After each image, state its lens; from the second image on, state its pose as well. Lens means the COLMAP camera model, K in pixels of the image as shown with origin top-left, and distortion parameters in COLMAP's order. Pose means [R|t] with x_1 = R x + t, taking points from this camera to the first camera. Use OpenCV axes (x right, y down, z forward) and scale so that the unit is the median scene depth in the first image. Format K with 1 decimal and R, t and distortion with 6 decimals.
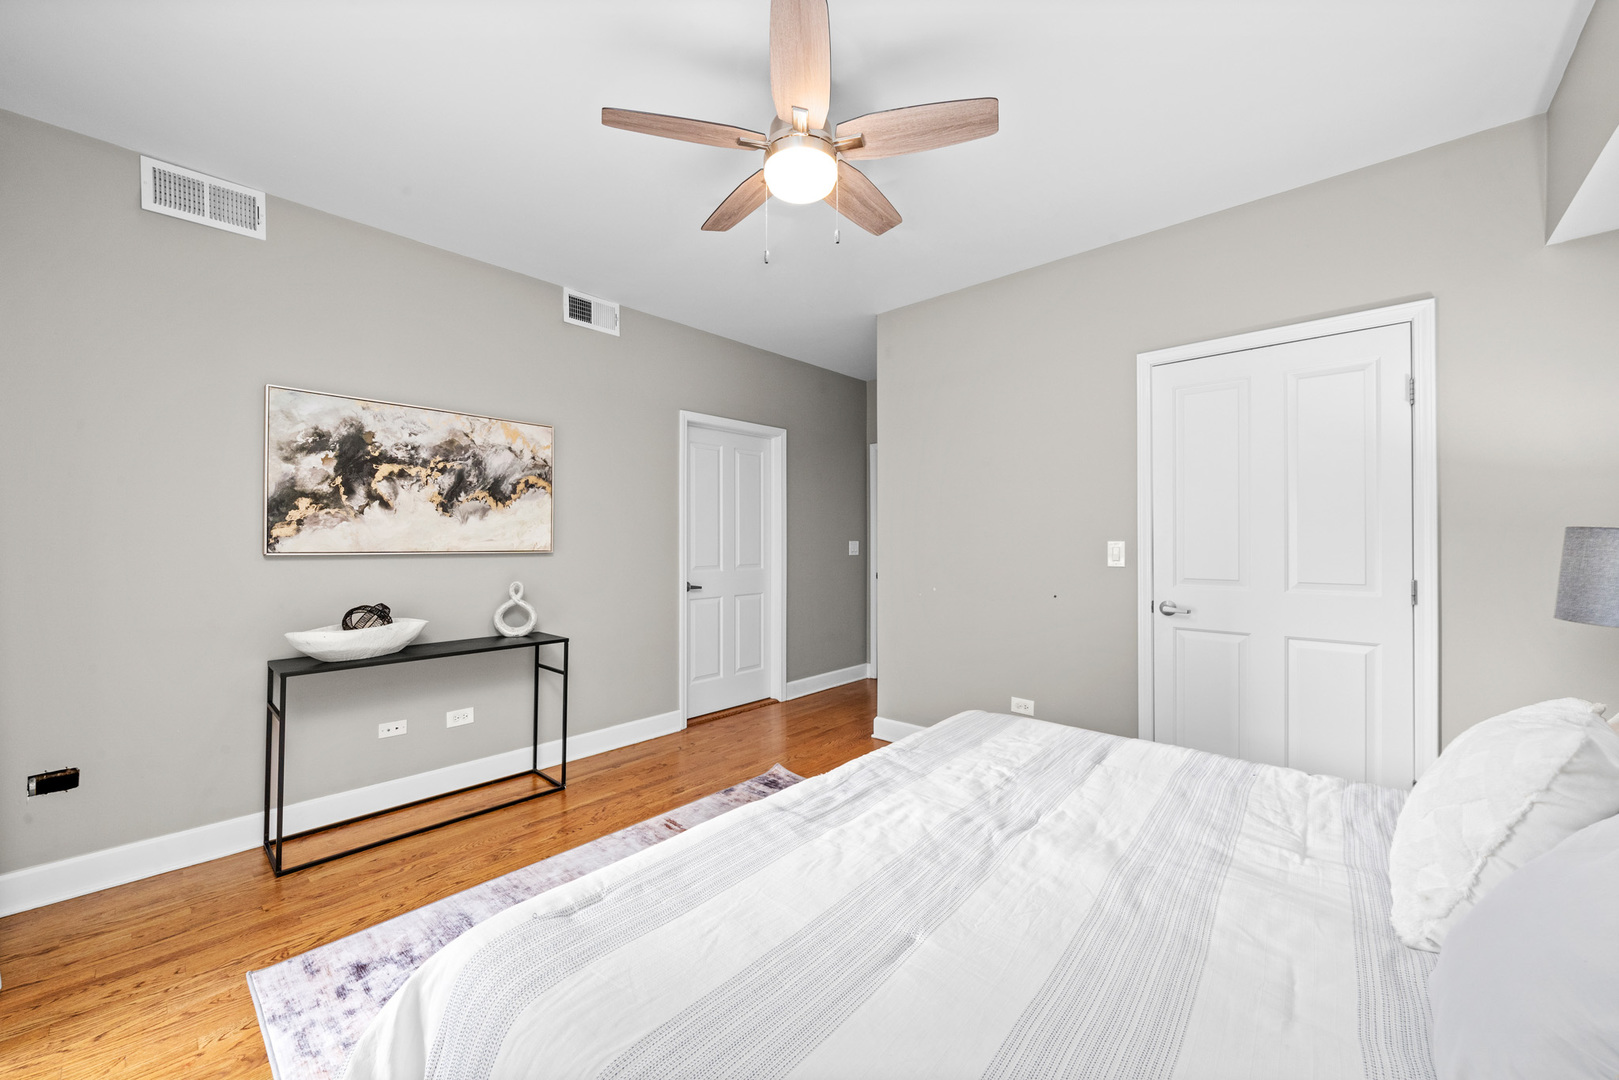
lens RADIAL K [[613.8, 0, 811.4], [0, 613.8, 536.9], [0, 0, 1]] dist [-0.000005, -0.000169]
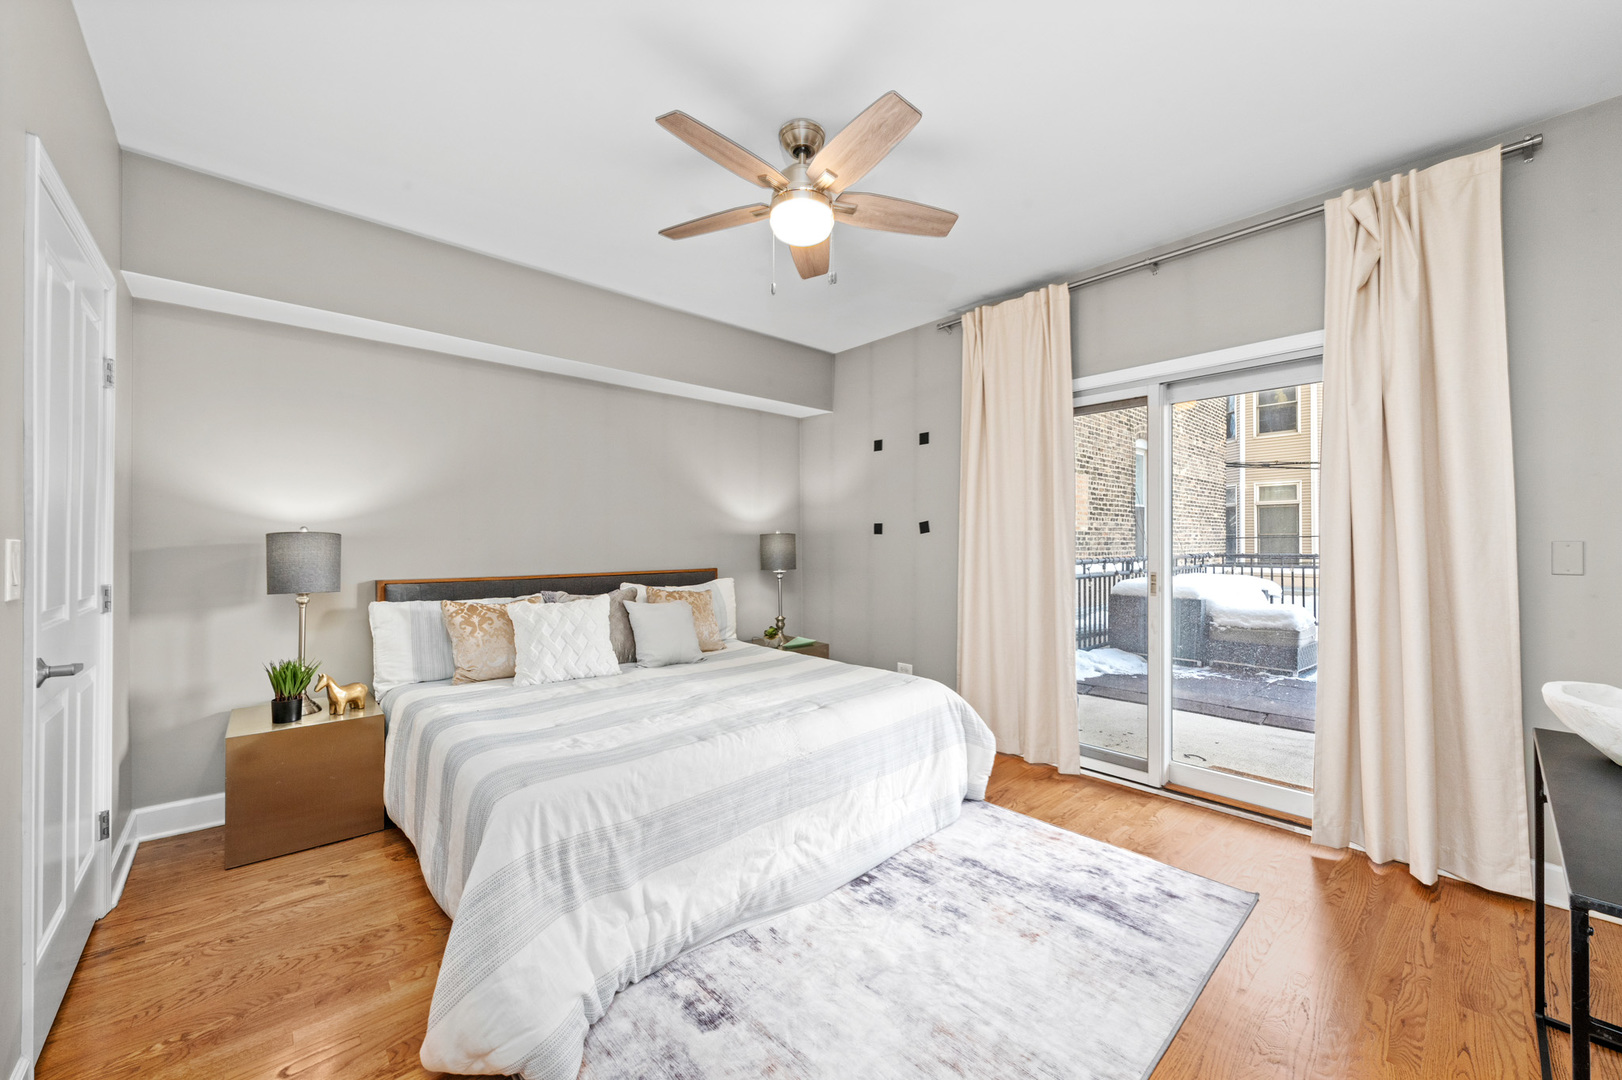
lens RADIAL K [[618.0, 0, 811.0], [0, 618.0, 547.6], [0, 0, 1]] dist [-0.001370, 0.000122]
pose [[-0.994682, 0.000931, 0.102987, -0.159818], [0.001017, 0.999999, 0.000788, 0.022651], [-0.102986, 0.000889, -0.994682, 2.275477]]
